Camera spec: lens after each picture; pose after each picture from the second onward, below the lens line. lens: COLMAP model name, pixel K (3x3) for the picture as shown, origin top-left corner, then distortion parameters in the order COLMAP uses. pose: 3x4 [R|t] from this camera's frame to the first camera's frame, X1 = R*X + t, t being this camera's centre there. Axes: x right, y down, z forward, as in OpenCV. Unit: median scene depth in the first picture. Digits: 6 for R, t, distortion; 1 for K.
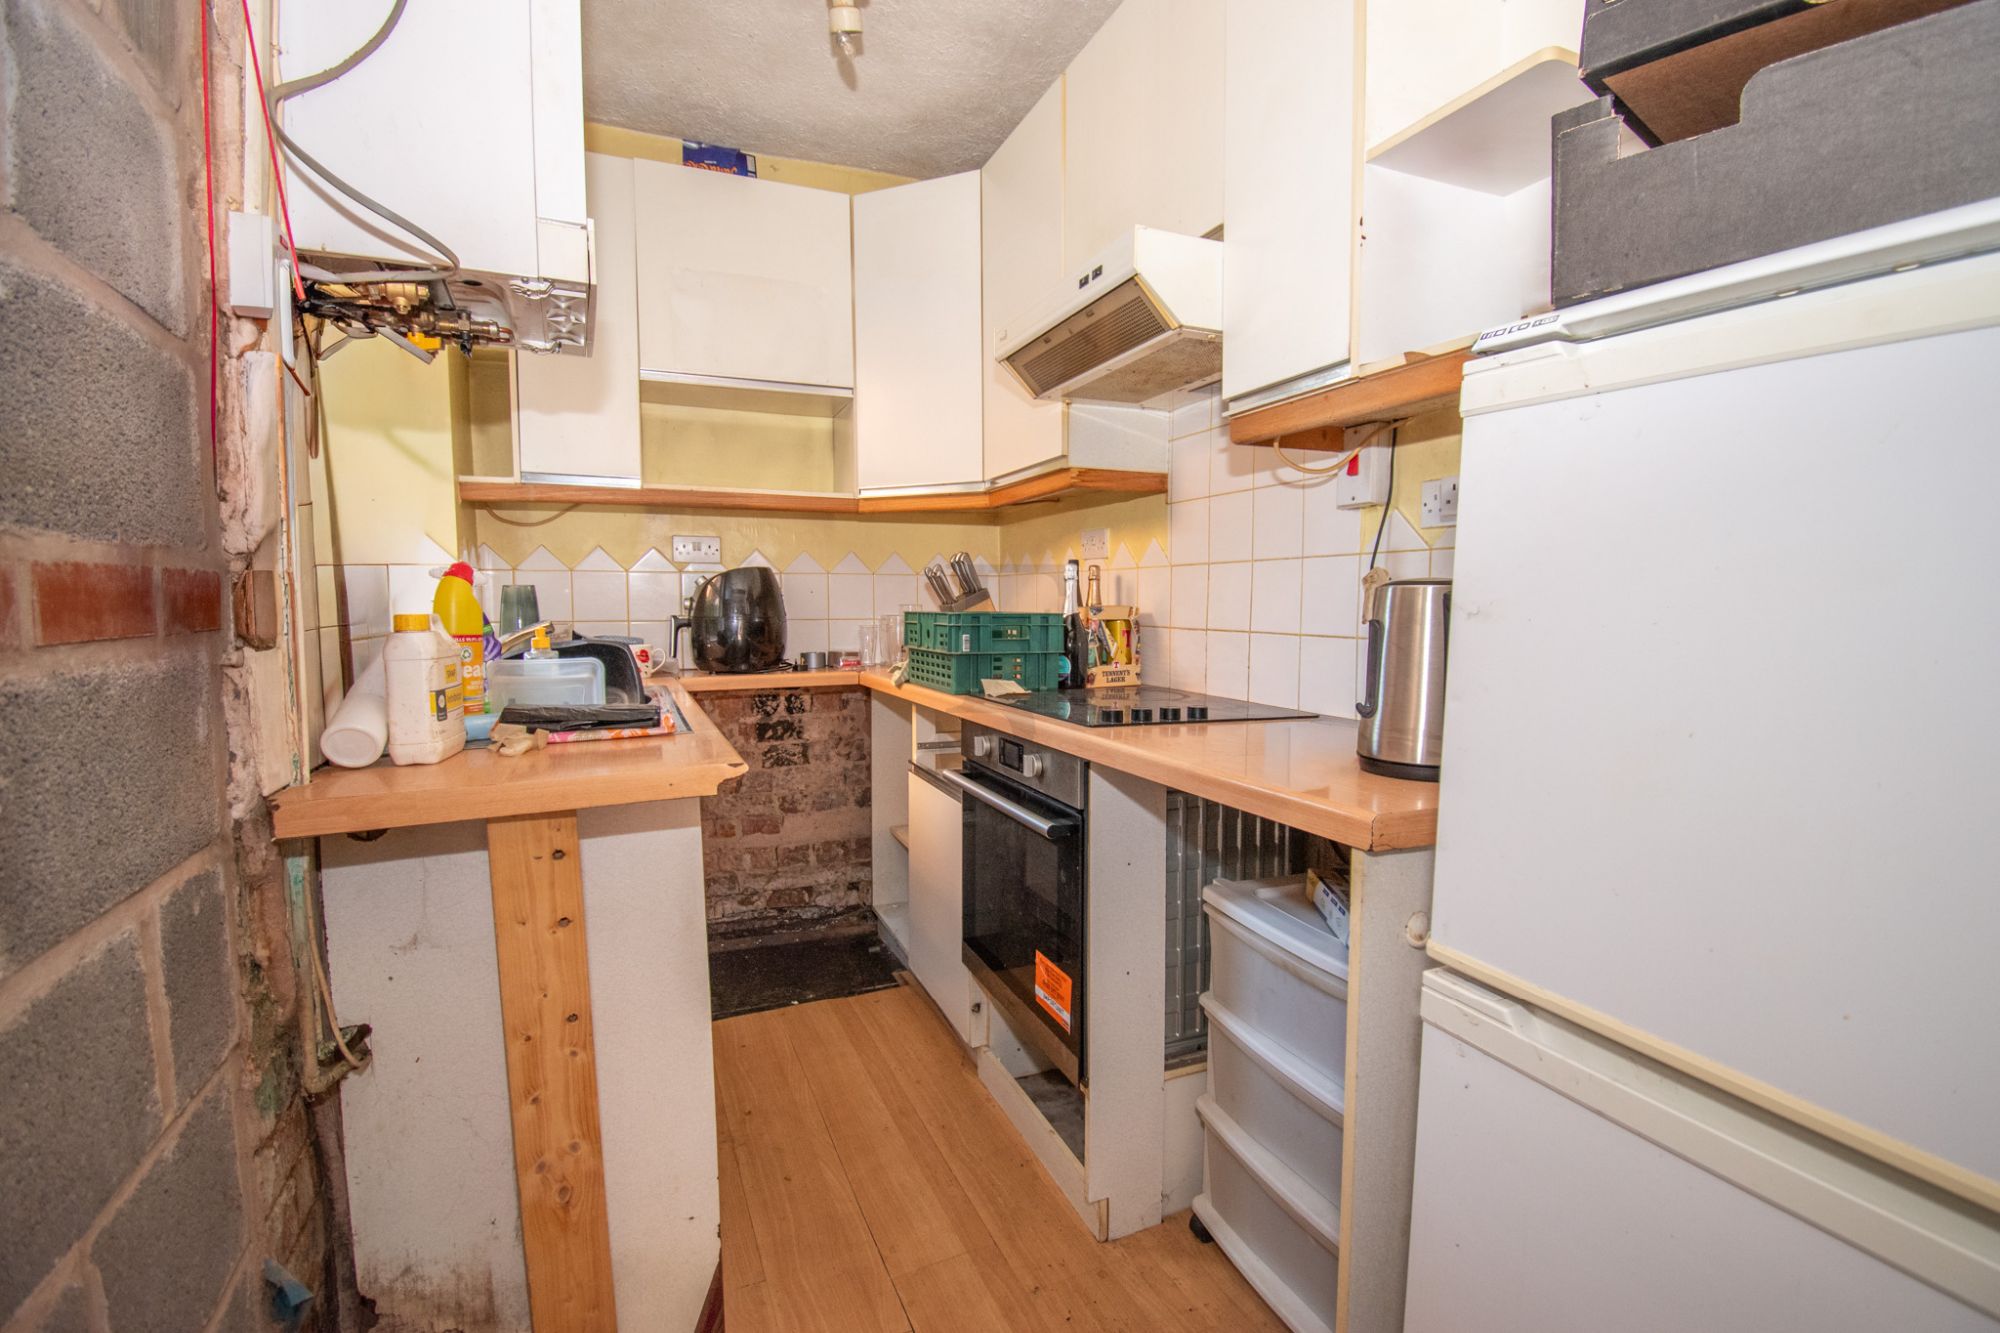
lens RADIAL K [[944.9, 0, 1024.1], [0, 944.9, 668.4], [0, 0, 1]] dist [-0.000802, -0.014273]
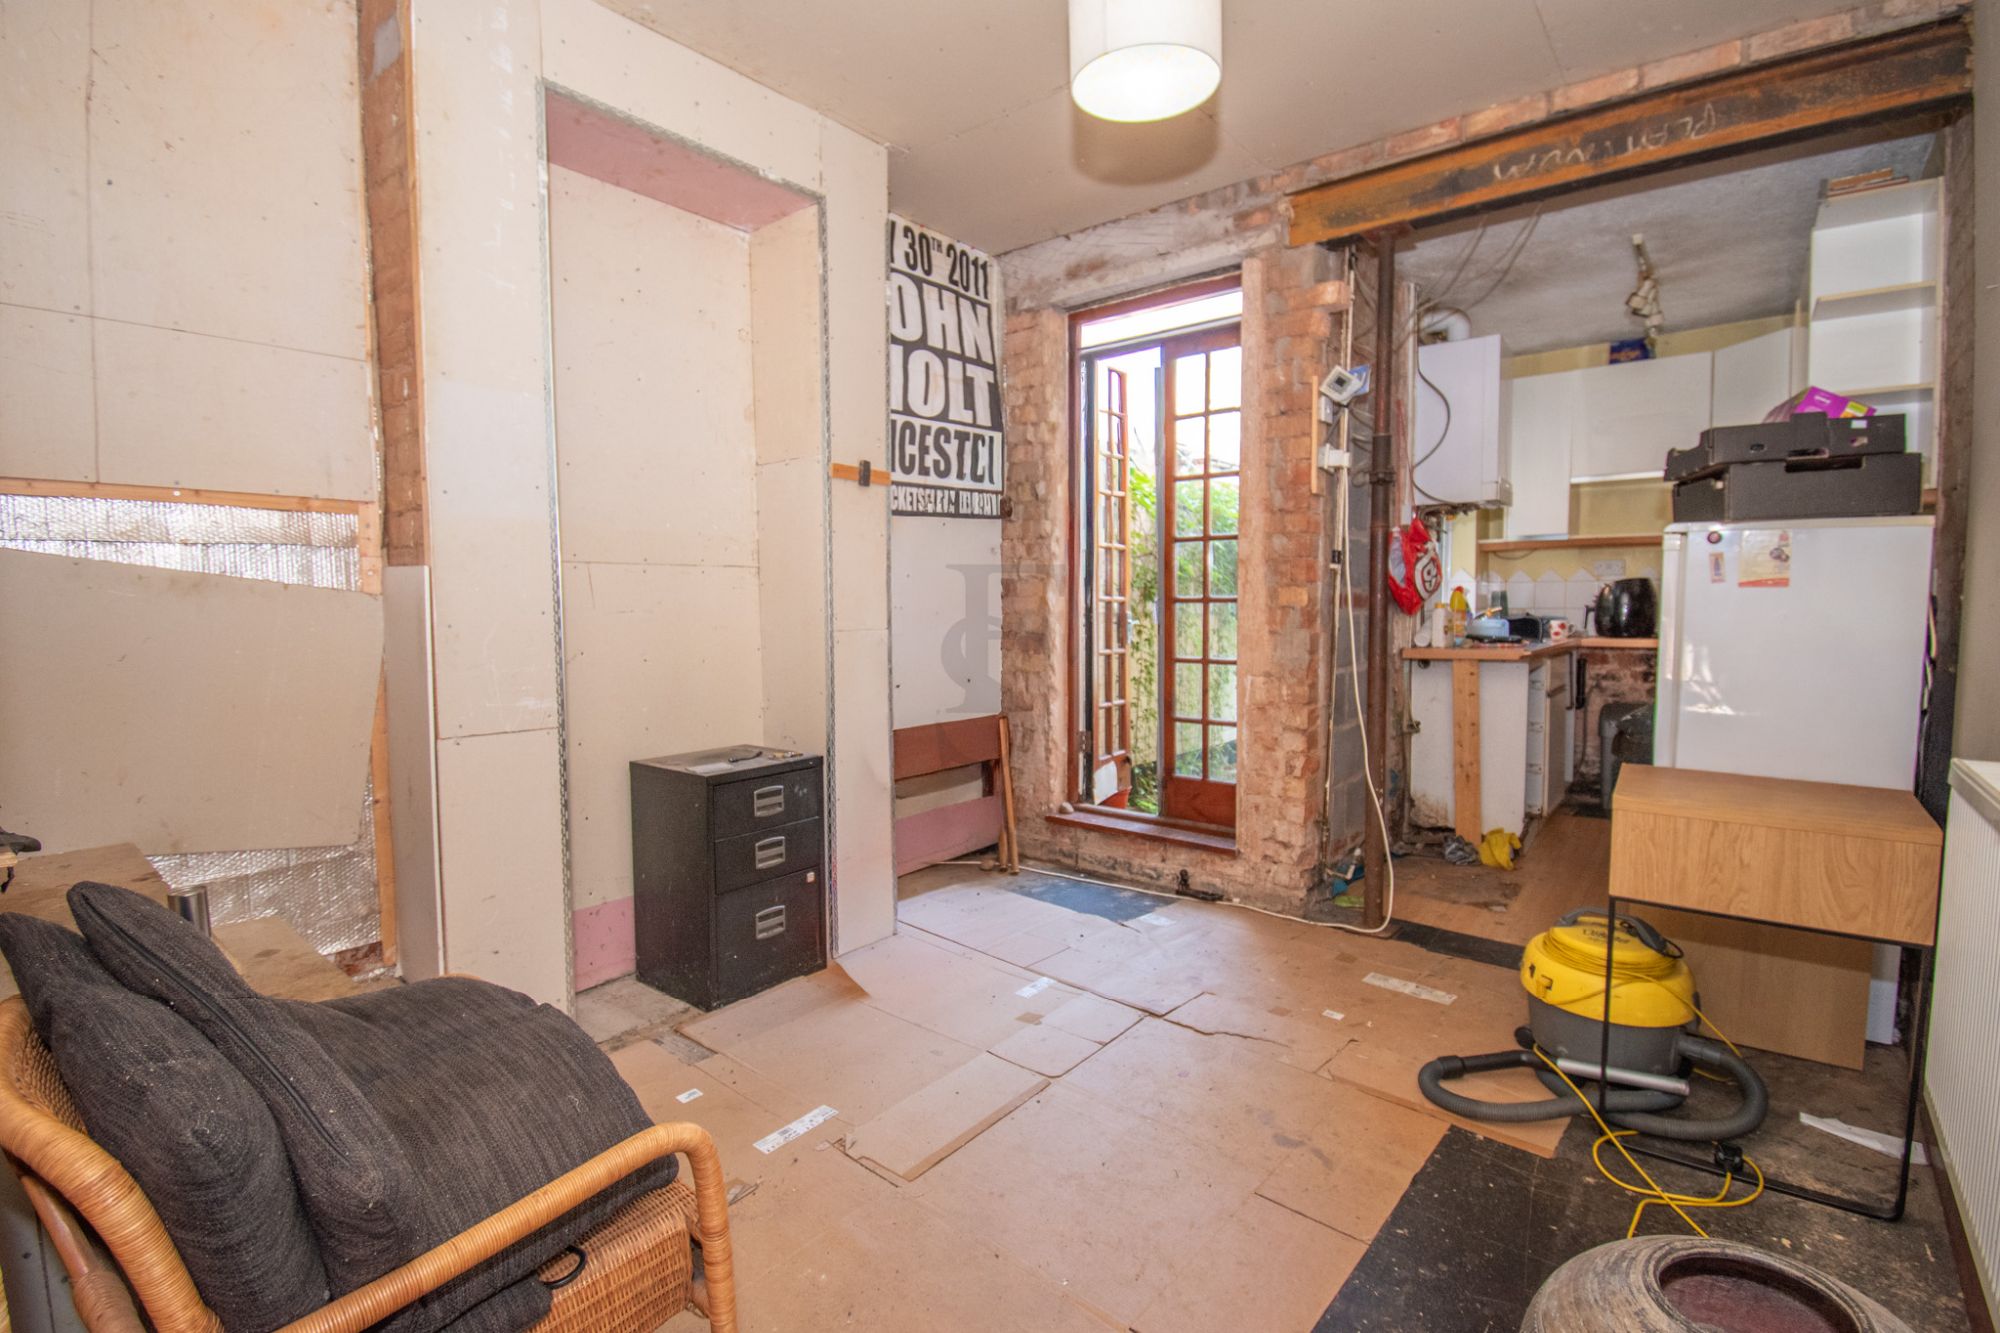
lens RADIAL K [[944.9, 0, 1024.1], [0, 944.9, 668.4], [0, 0, 1]] dist [-0.000802, -0.014273]
pose [[0.498674, 0.053936, -0.865110, 1.003234], [-0.050240, 0.998183, 0.033273, 0.089667], [0.865332, 0.026870, 0.500478, -1.280838]]
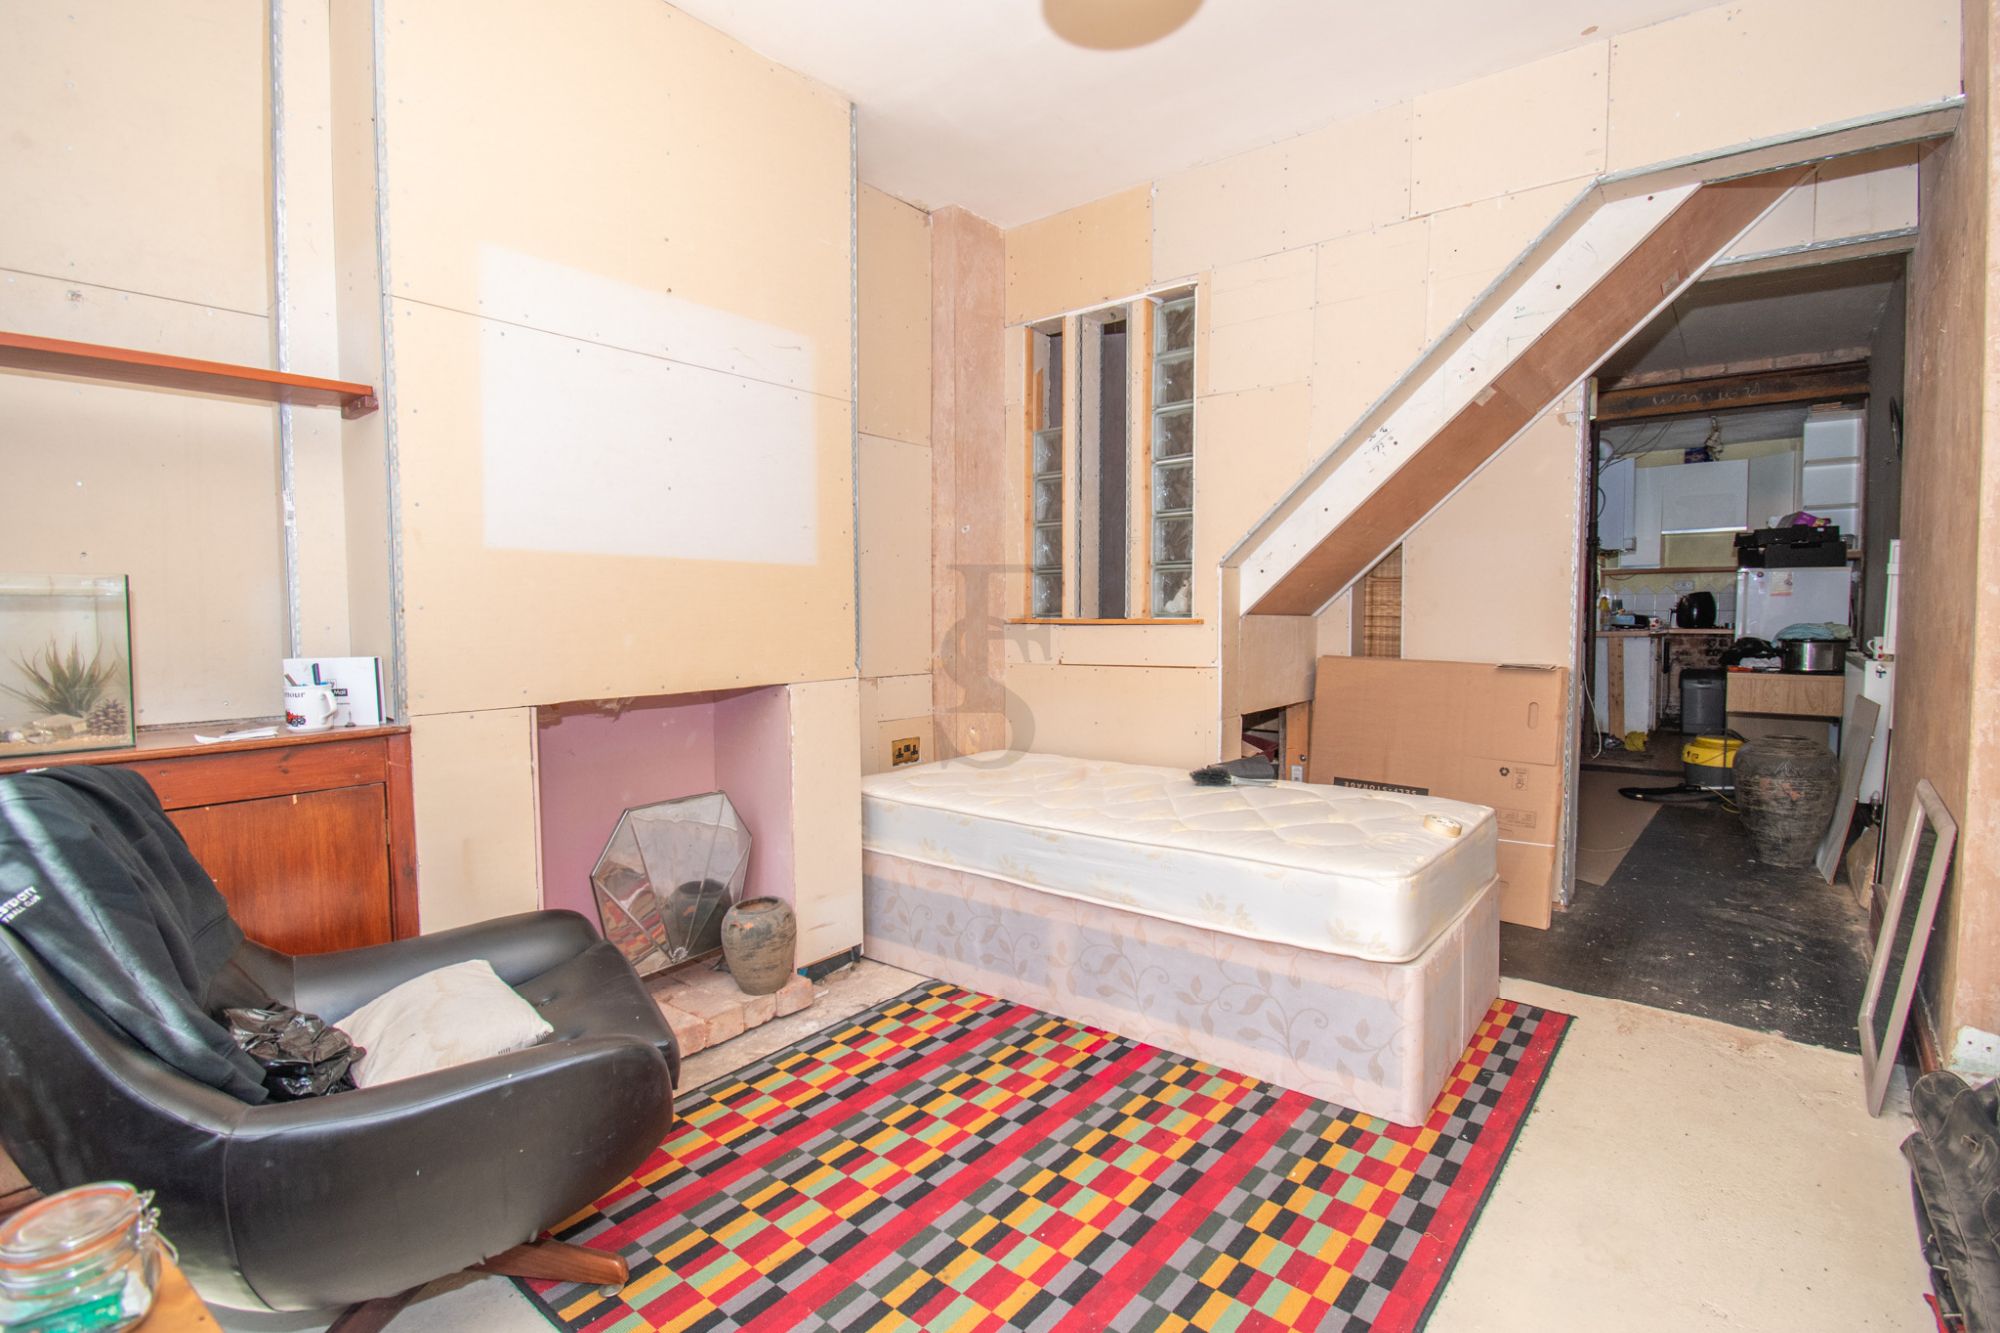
lens RADIAL K [[944.9, 0, 1024.1], [0, 944.9, 668.4], [0, 0, 1]] dist [-0.000802, -0.014273]
pose [[0.490577, 0.044453, -0.870263, 1.800138], [-0.052332, 0.998398, 0.021498, 0.257501], [0.869825, 0.034996, 0.492117, -3.282224]]
